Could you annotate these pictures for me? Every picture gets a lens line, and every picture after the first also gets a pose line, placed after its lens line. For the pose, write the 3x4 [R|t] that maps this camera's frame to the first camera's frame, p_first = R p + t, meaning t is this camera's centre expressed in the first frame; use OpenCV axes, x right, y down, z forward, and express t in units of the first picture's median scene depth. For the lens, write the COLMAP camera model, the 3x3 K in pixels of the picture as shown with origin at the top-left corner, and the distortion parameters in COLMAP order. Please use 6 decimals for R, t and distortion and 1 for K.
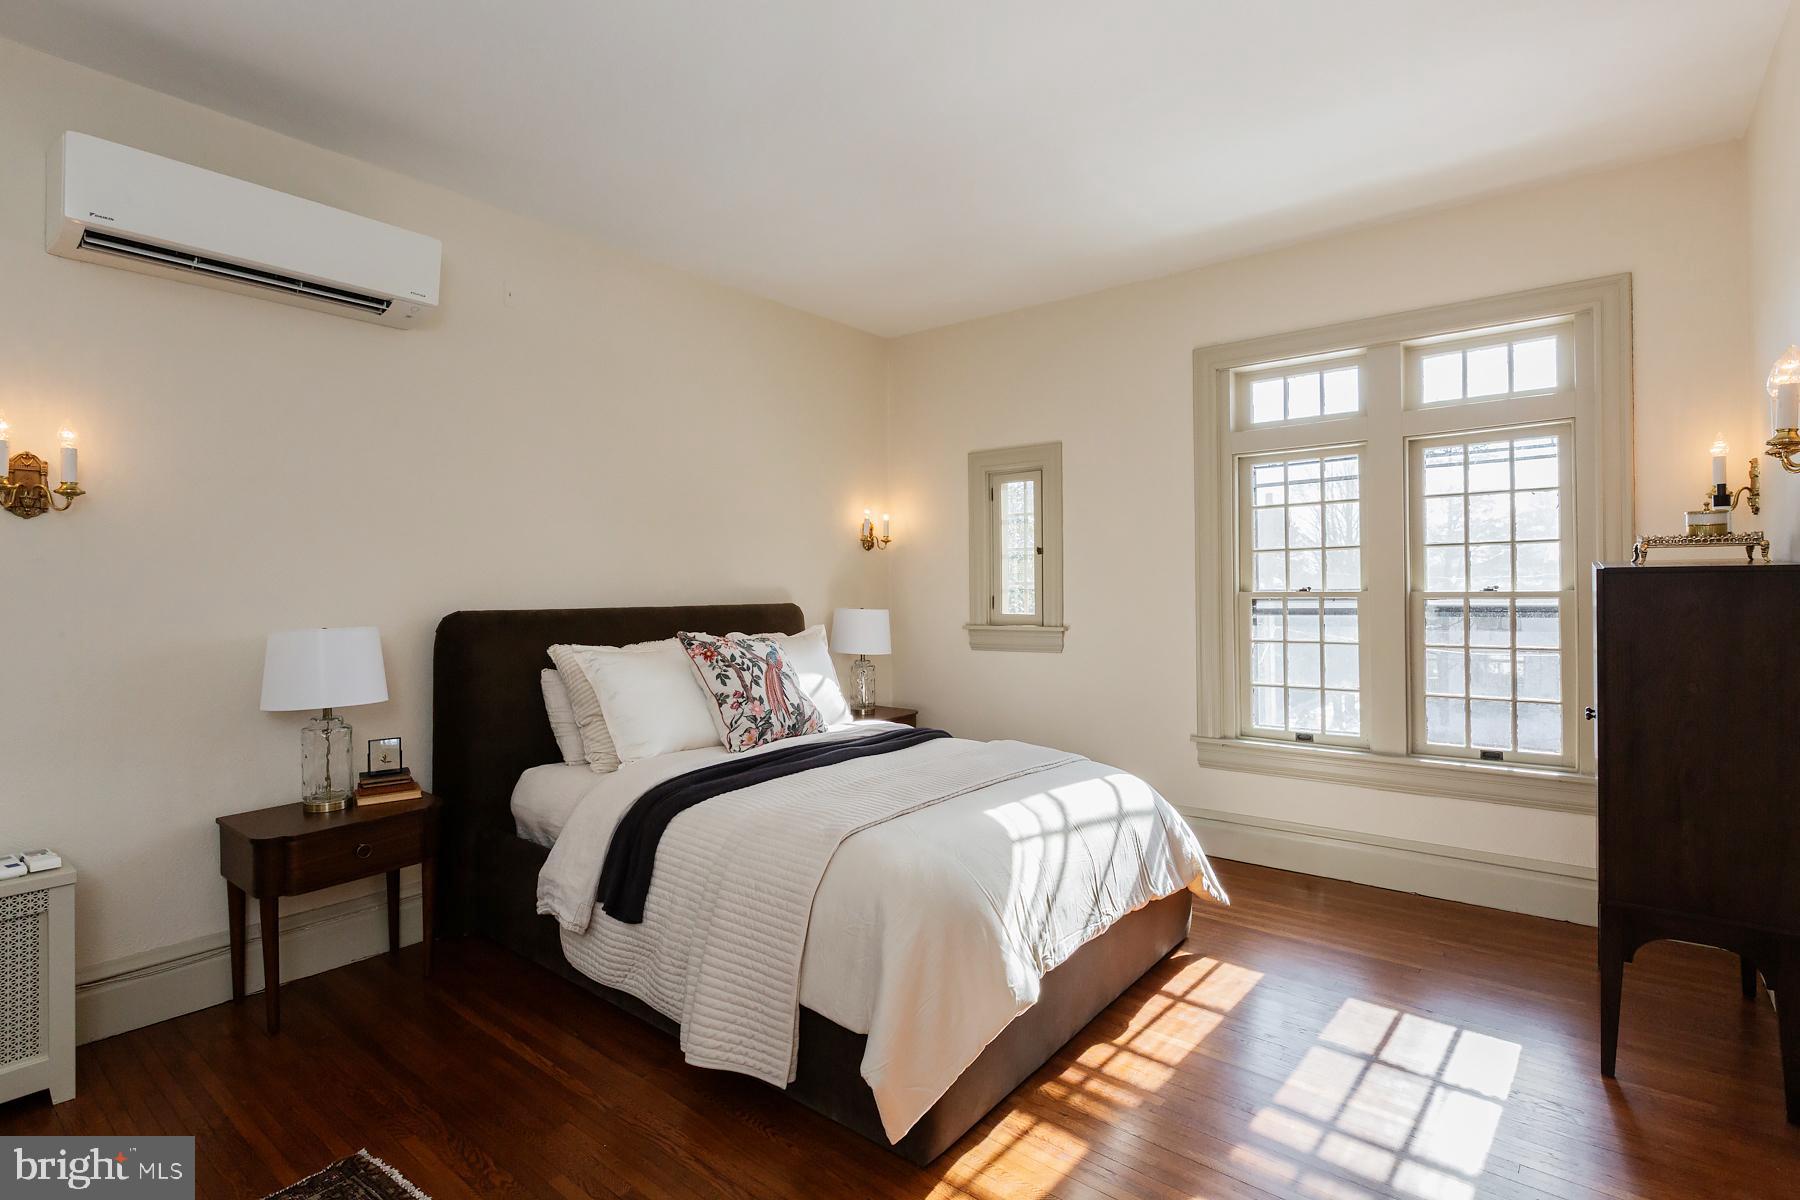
lens RADIAL K [[924.8, 0, 861.6], [0, 924.8, 580.9], [0, 0, 1]] dist [0.001017, -0.000732]
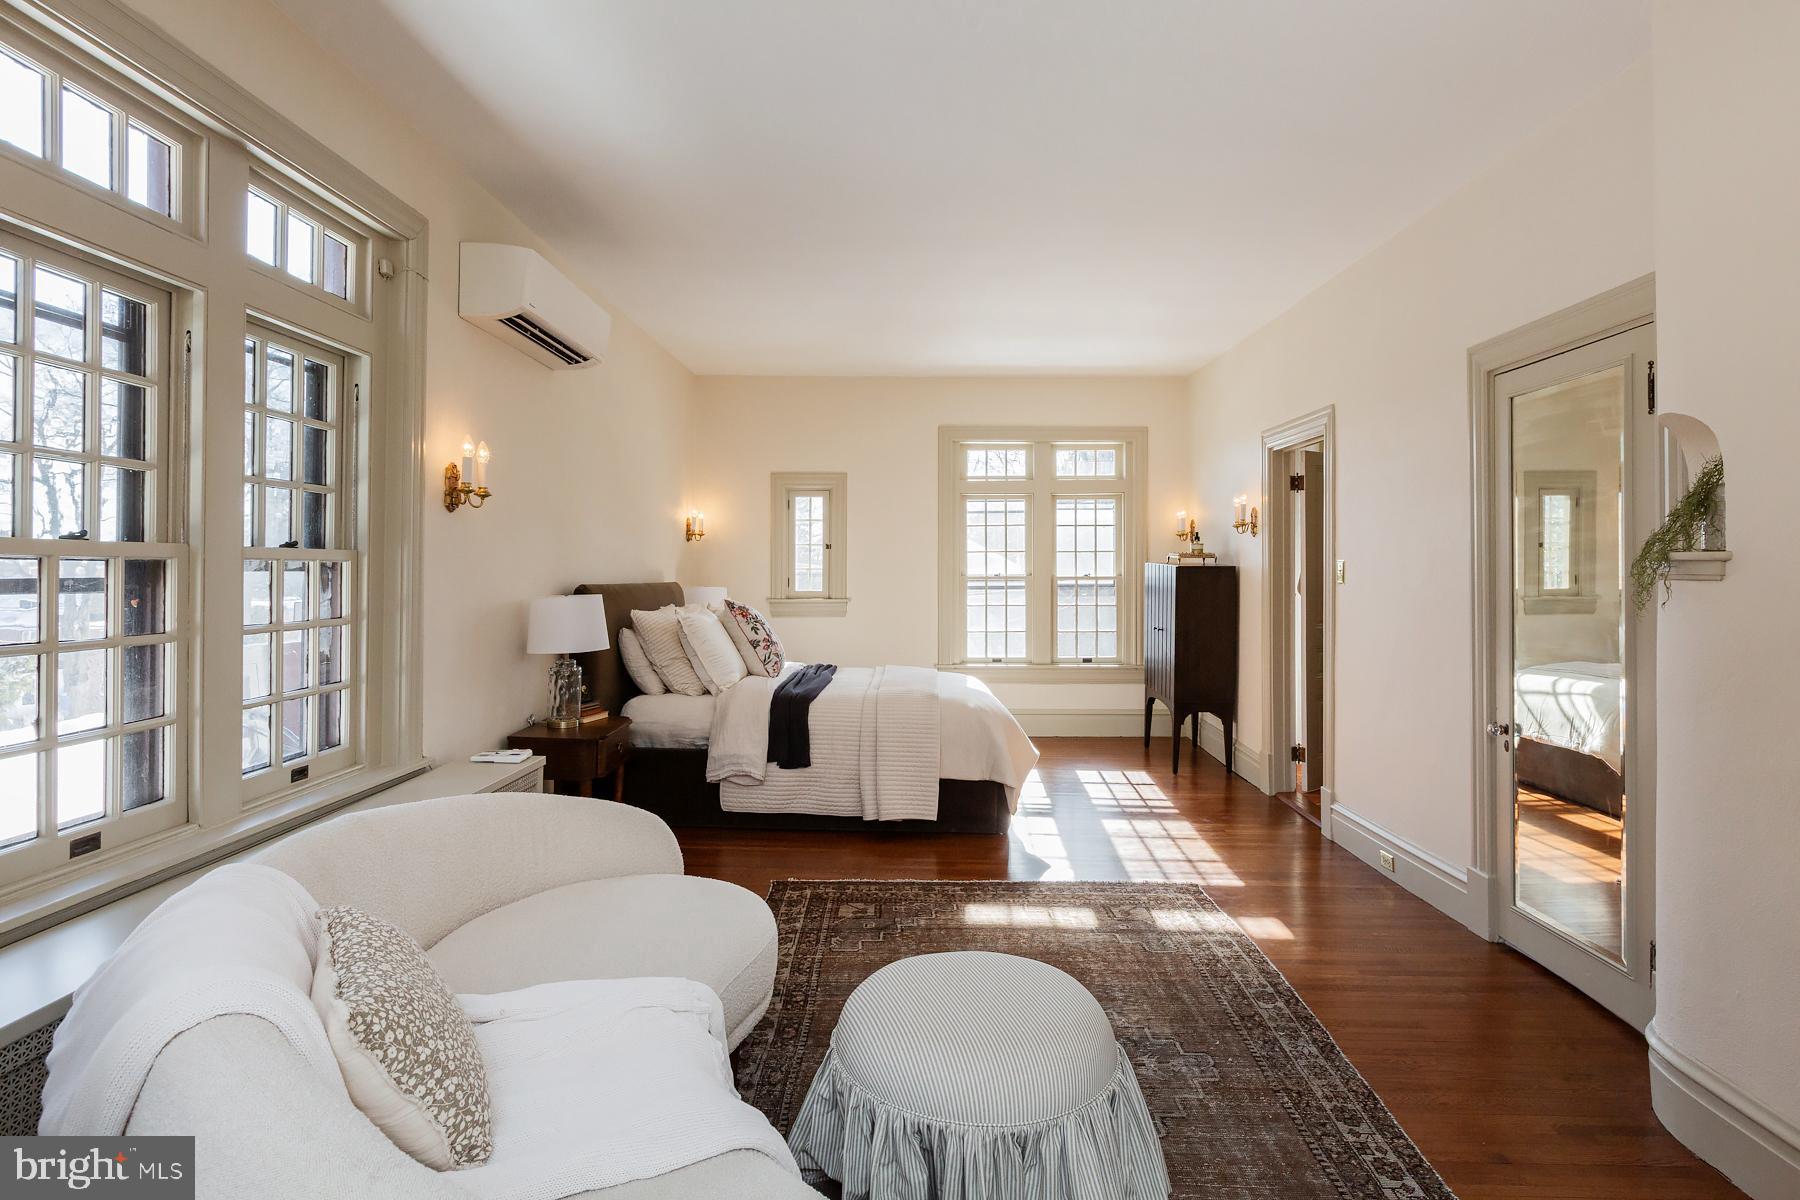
lens RADIAL K [[924.8, 0, 930.3], [0, 924.8, 570.8], [0, 0, 1]] dist [0.001017, -0.000732]
pose [[0.784729, 0.012610, 0.619711, -0.704929], [-0.015339, 0.999882, -0.000923, 0.005300], [-0.619649, -0.008782, 0.784830, -0.289381]]
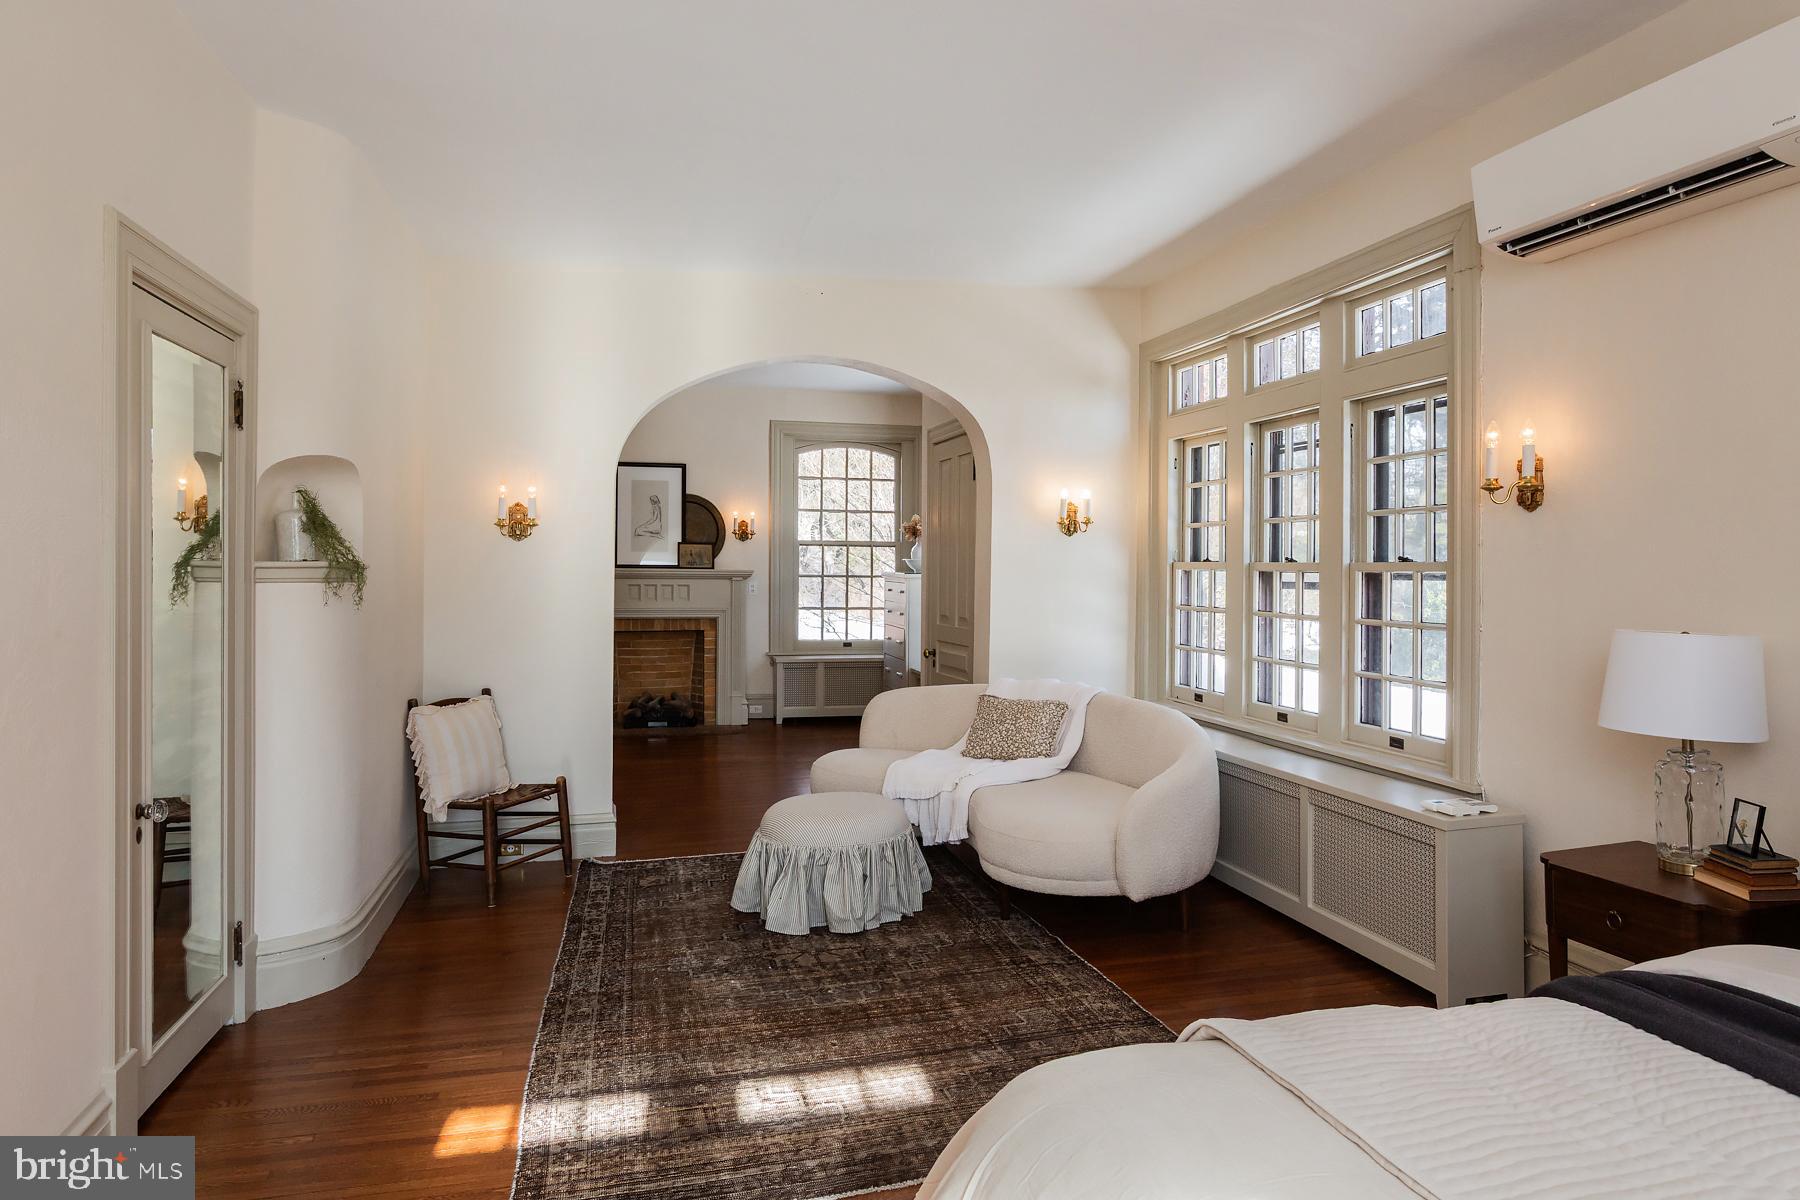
lens RADIAL K [[1145.9, 0, 910.0], [0, 1145.9, 565.0], [0, 0, 1]] dist [0.002907, 0.001367]
pose [[-0.610216, 0.009585, -0.792177, 0.385040], [0.009628, 0.999943, 0.004683, -0.010505], [0.792177, -0.004769, -0.610273, 0.749340]]
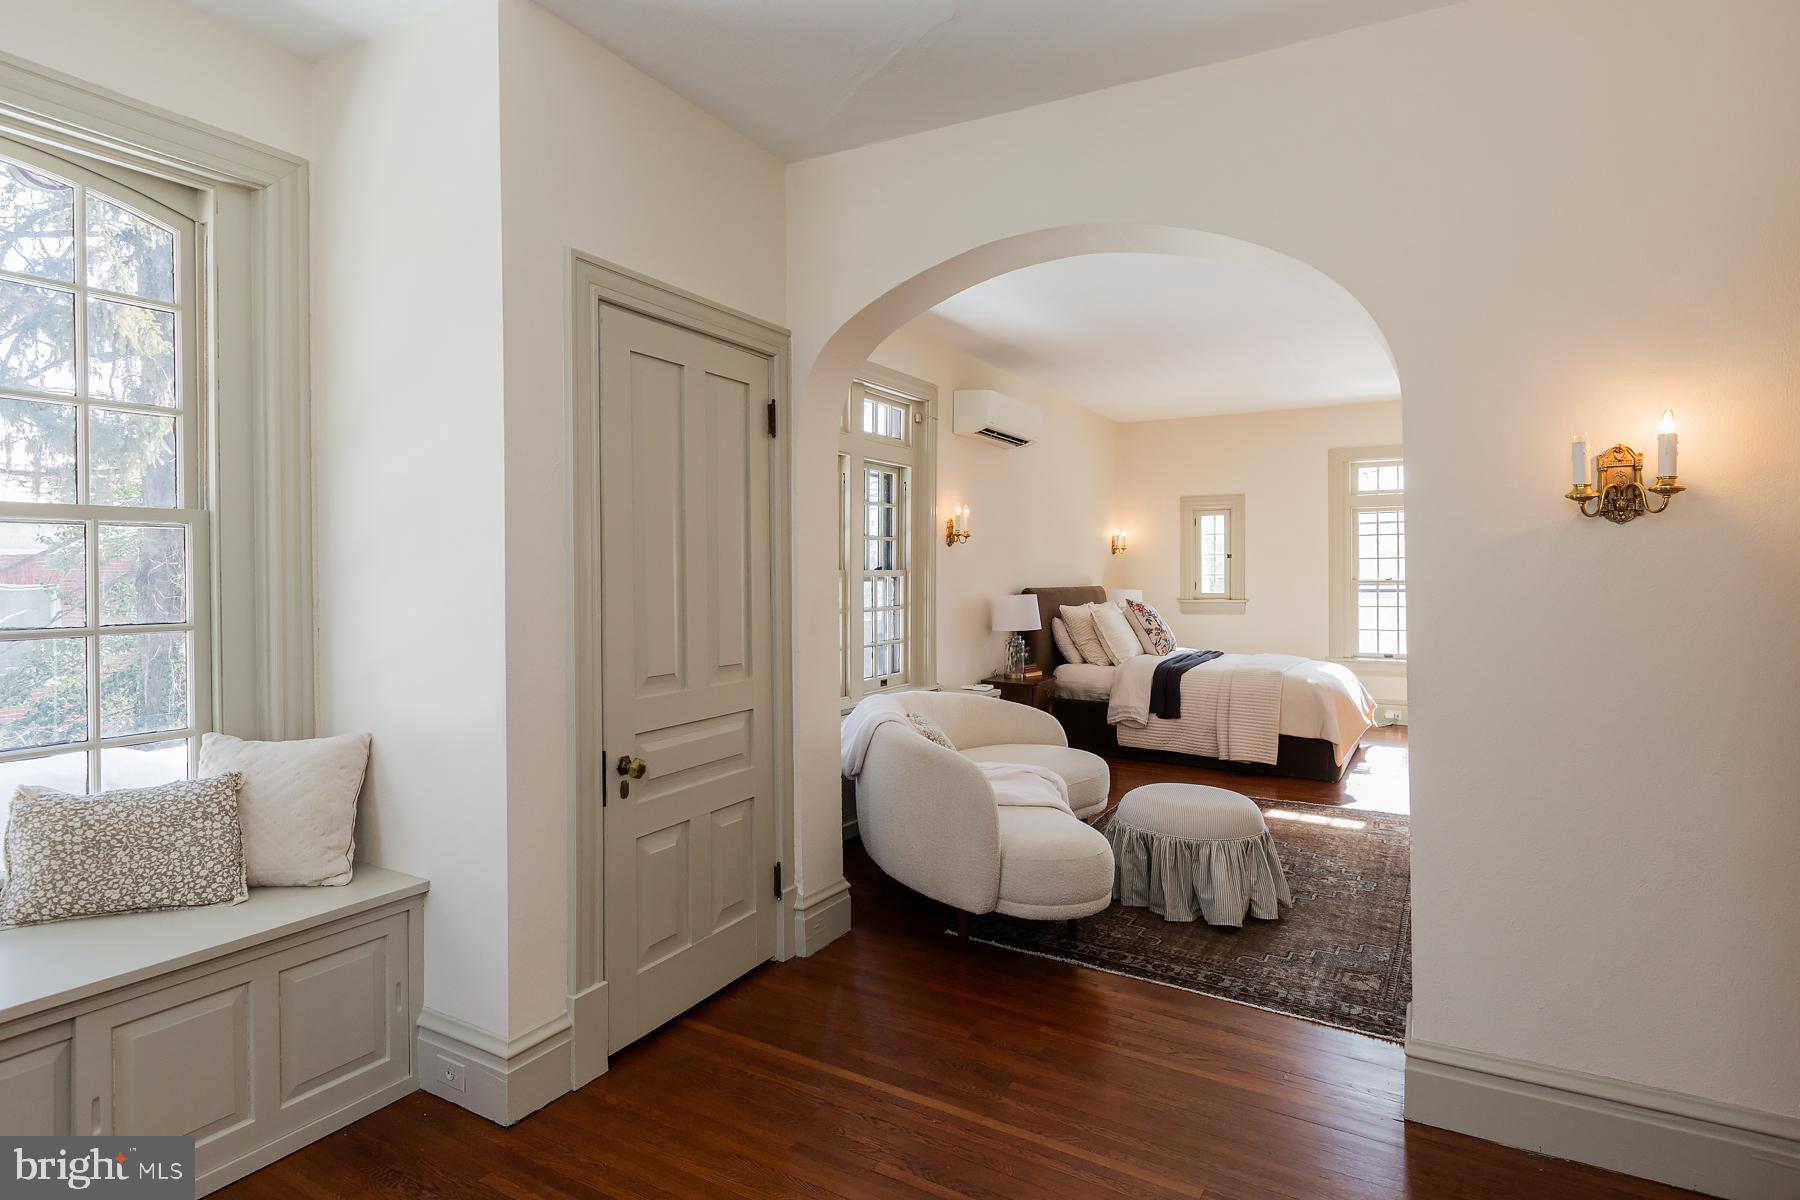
lens RADIAL K [[943.9, 0, 892.4], [0, 943.9, 569.2], [0, 0, 1]] dist [0.001466, -0.001678]
pose [[0.991268, 0.005679, 0.131741, -0.811824], [-0.005918, 0.999981, 0.001424, -0.007603], [-0.131730, -0.002191, 0.991283, -0.819632]]
